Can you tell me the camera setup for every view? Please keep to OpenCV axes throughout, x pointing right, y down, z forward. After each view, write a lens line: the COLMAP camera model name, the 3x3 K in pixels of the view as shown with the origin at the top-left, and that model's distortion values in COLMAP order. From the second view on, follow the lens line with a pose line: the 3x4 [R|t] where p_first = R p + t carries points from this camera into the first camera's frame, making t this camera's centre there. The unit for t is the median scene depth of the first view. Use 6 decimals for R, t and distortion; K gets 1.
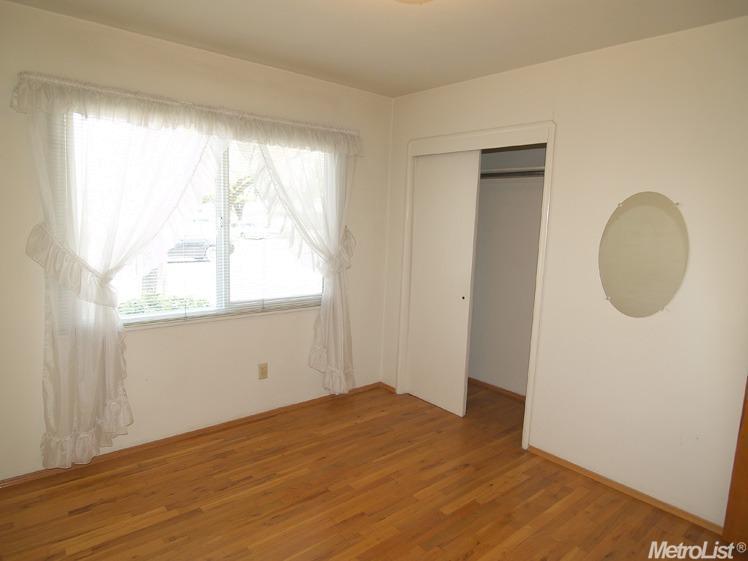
lens RADIAL K [[473.5, 0, 368.4], [0, 473.5, 279.3], [0, 0, 1]] dist [-0.031479, 0.002150]
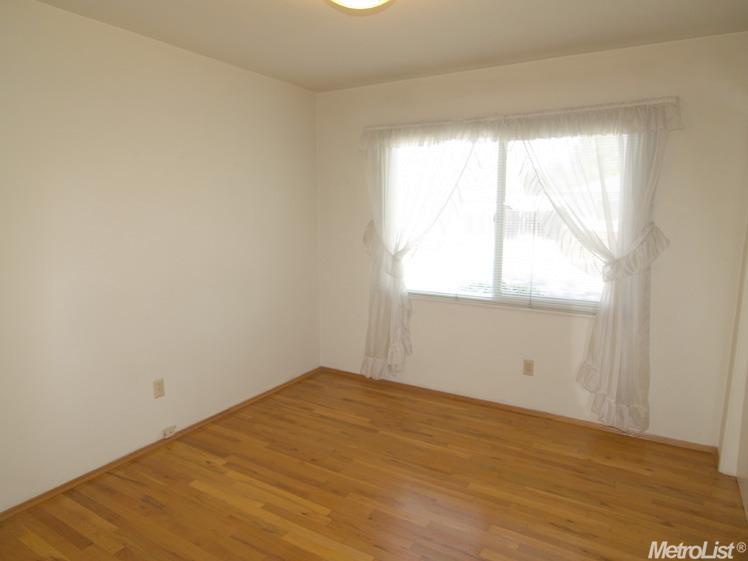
lens RADIAL K [[465.0, 0, 373.8], [0, 465.0, 286.1], [0, 0, 1]] dist [-0.031173, 0.000710]
pose [[0.329608, 0.116591, -0.936891, 0.647642], [-0.116913, 0.989748, 0.082037, -0.021717], [0.936851, 0.082495, 0.339860, 0.391169]]
